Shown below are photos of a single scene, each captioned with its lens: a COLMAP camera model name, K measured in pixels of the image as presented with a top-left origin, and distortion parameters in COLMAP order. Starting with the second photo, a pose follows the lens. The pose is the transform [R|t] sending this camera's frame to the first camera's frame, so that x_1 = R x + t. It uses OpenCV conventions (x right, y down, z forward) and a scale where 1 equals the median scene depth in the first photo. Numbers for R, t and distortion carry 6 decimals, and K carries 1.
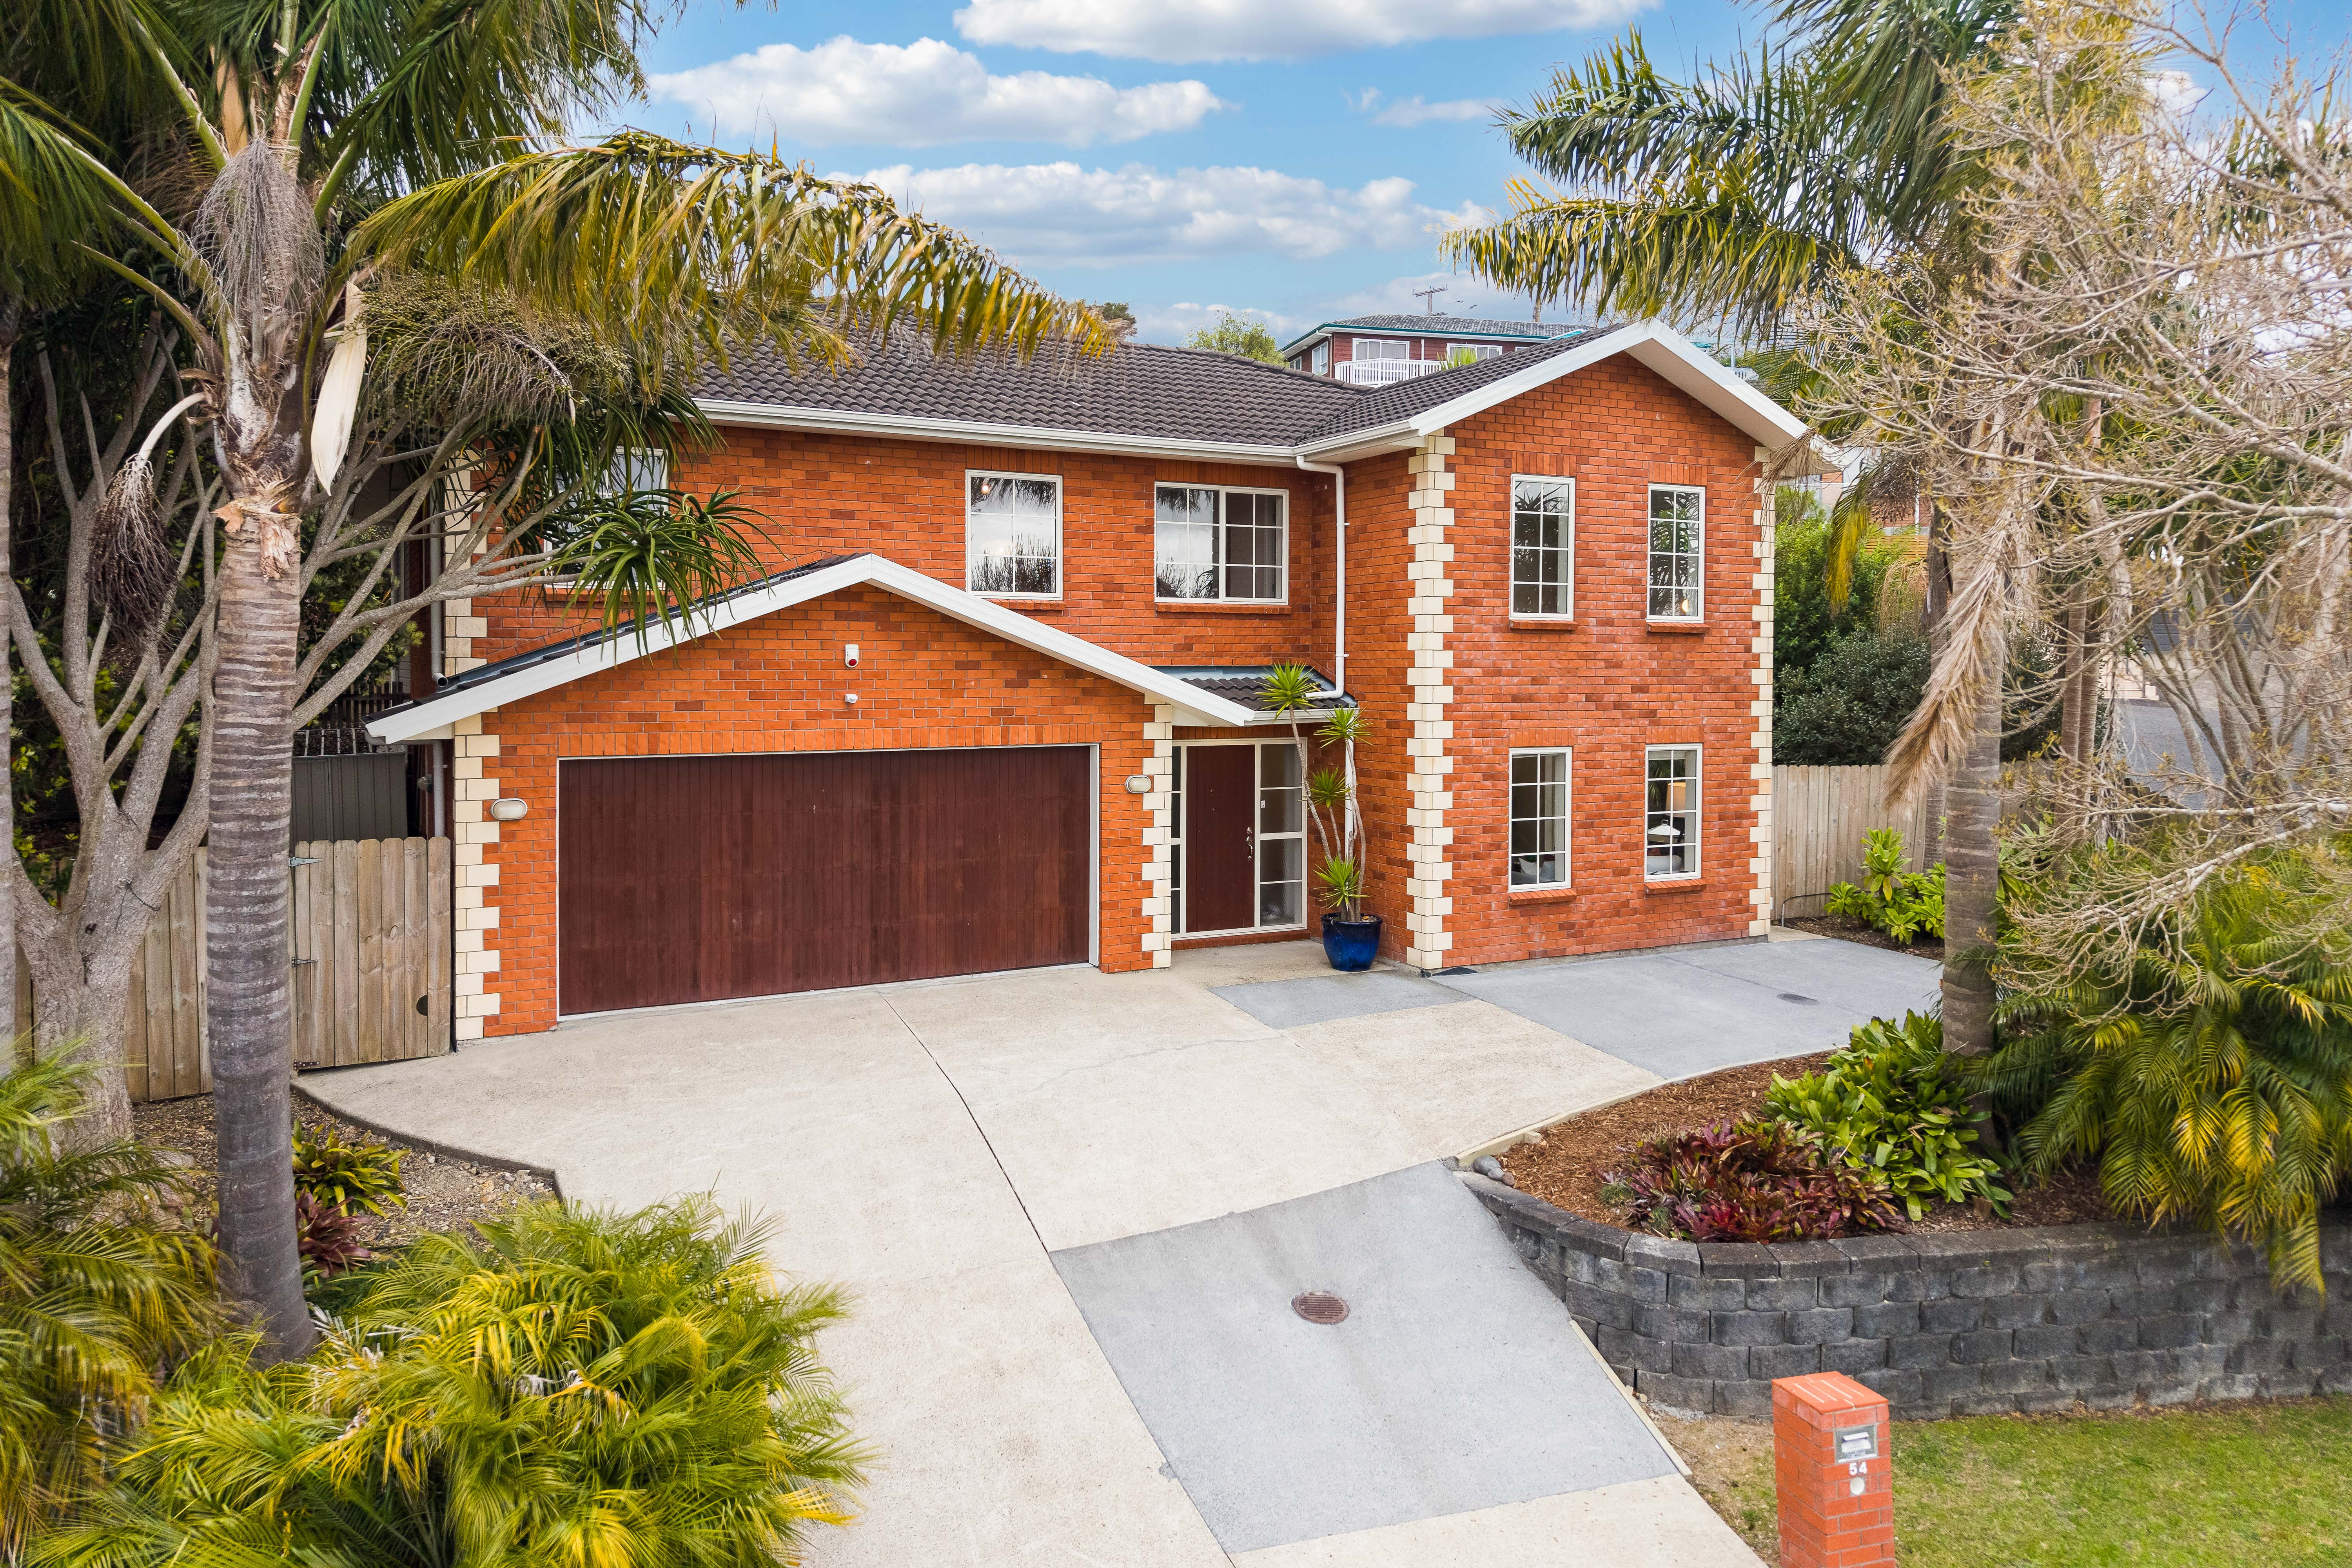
lens RADIAL K [[1551.1, 0, 1179.0], [0, 1551.1, 642.0], [0, 0, 1]] dist [0.079716, -0.148935]
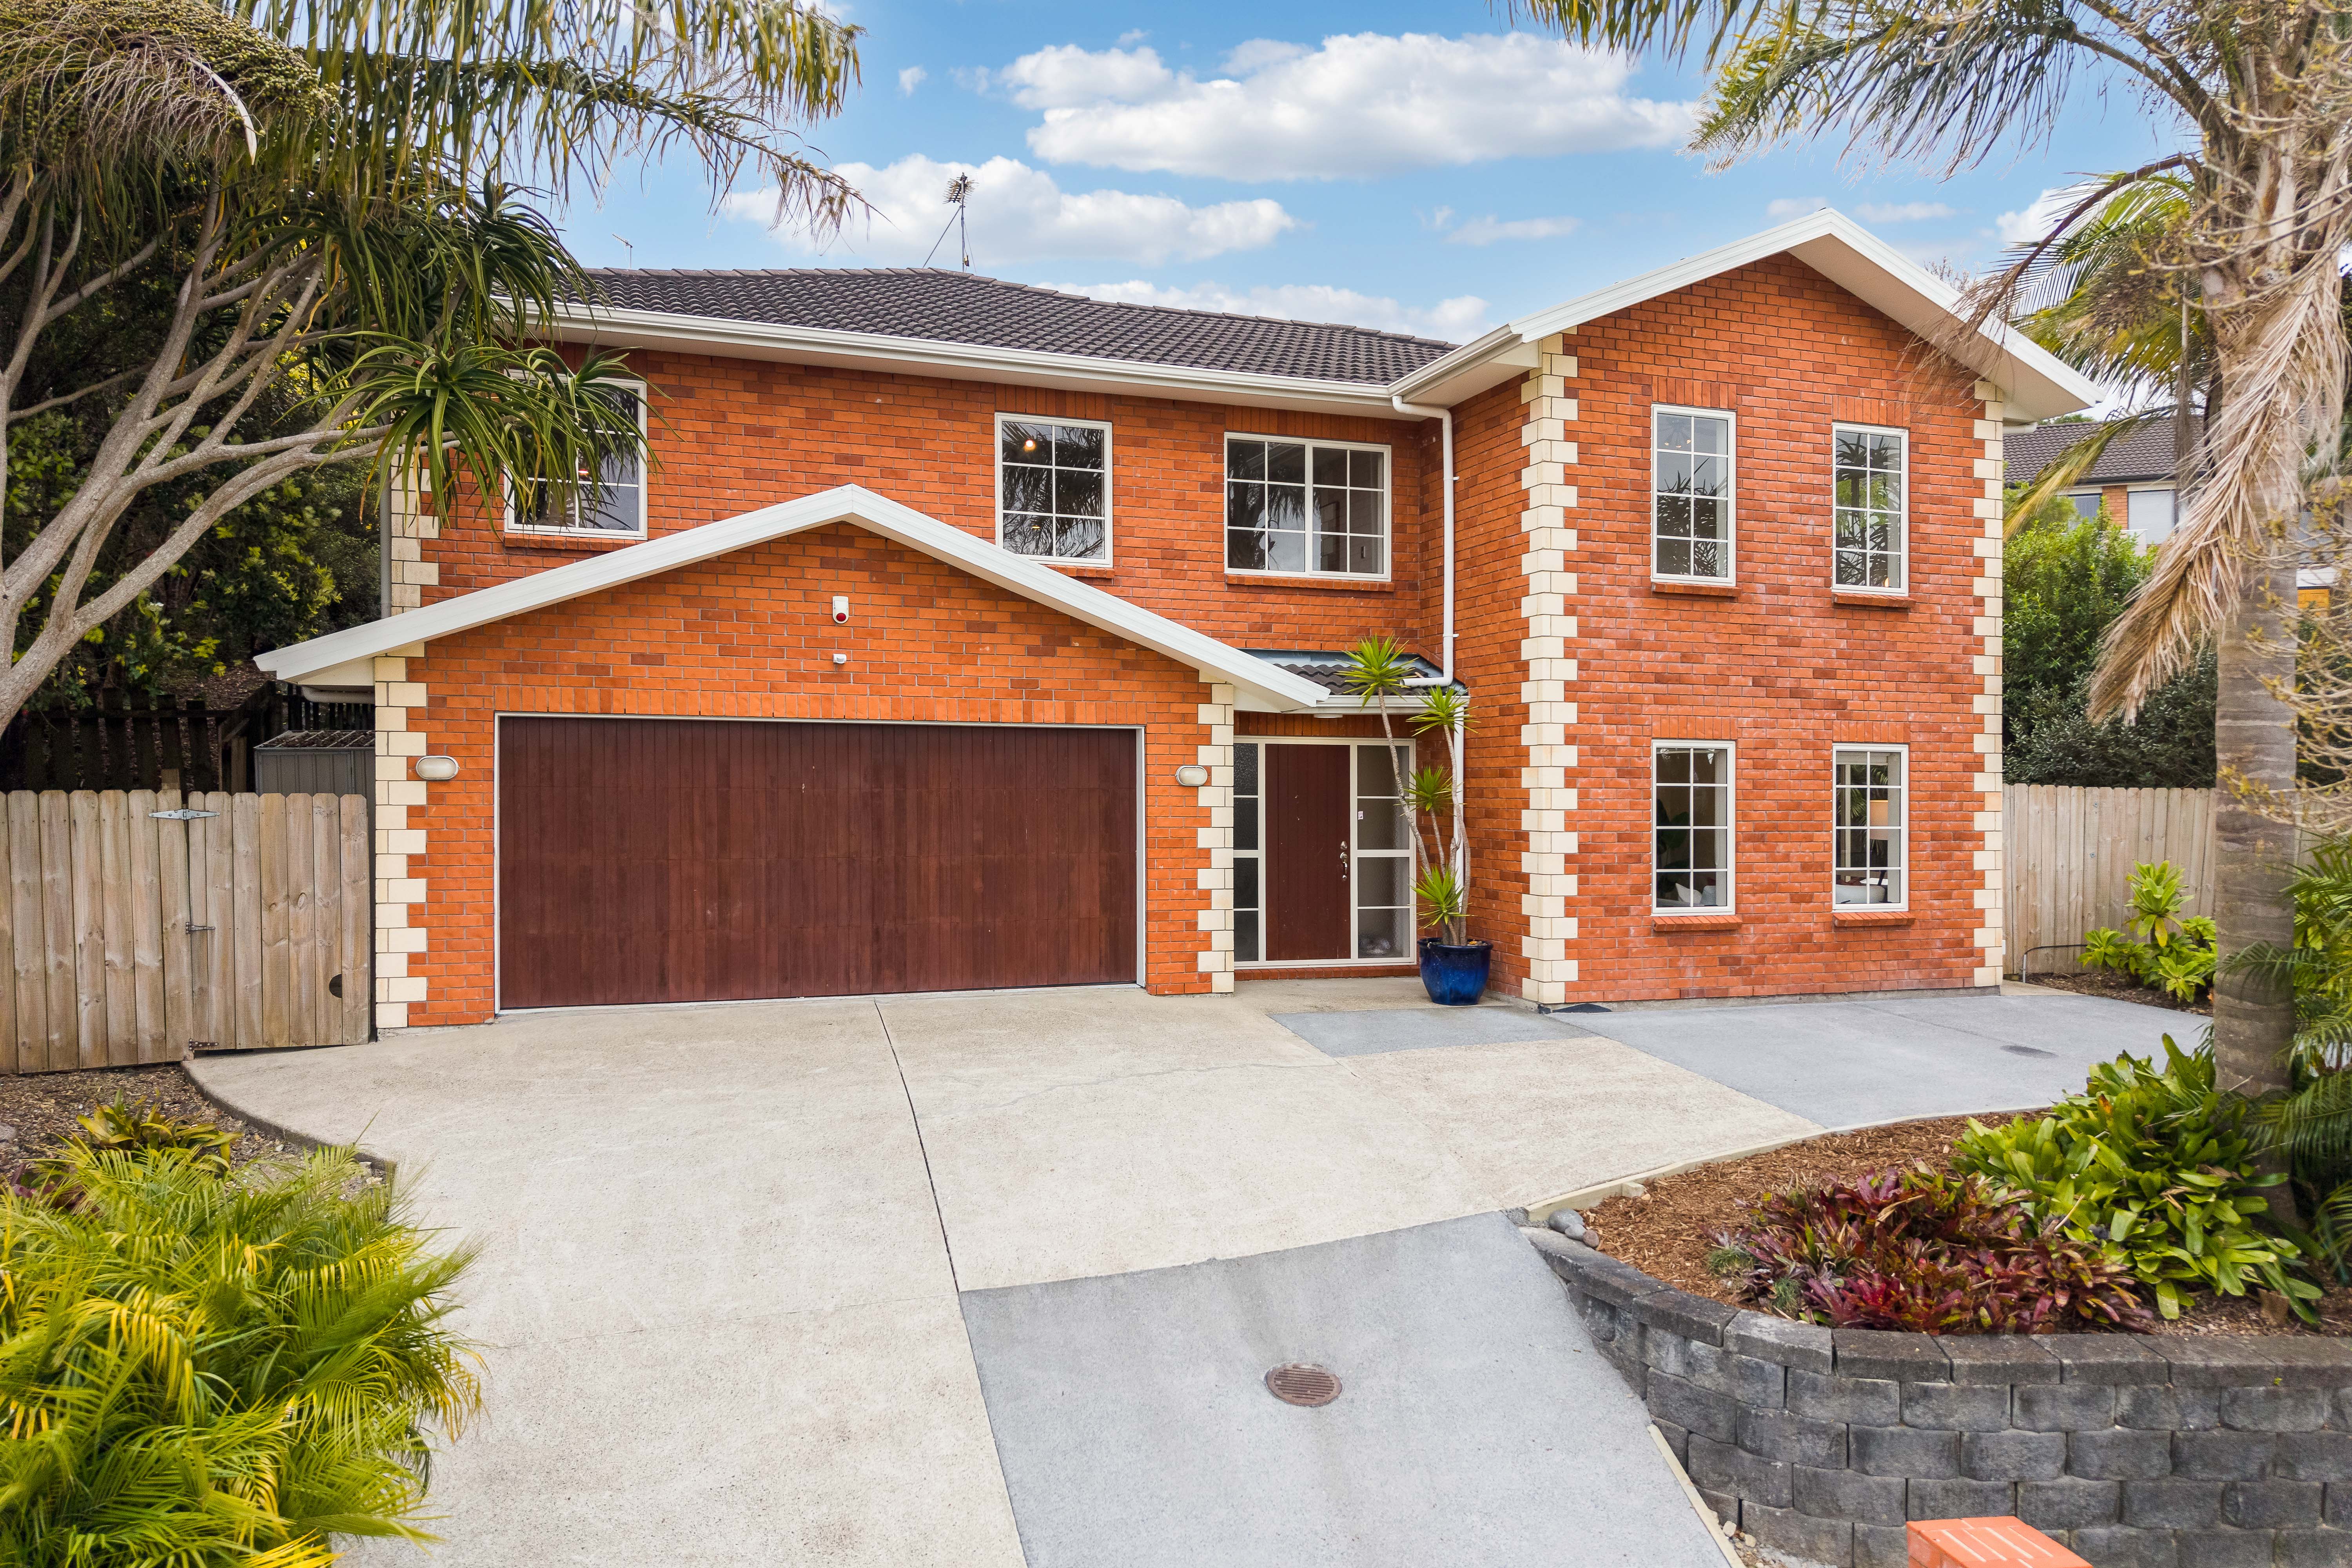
lens RADIAL K [[1521.6, 0, 1182.3], [0, 1521.6, 746.3], [0, 0, 1]] dist [0.049216, -0.071897]
pose [[0.987368, -0.001685, -0.158433, 0.113508], [-0.000105, 0.999936, -0.011291, 0.096254], [0.158442, 0.011165, 0.987305, 0.198386]]
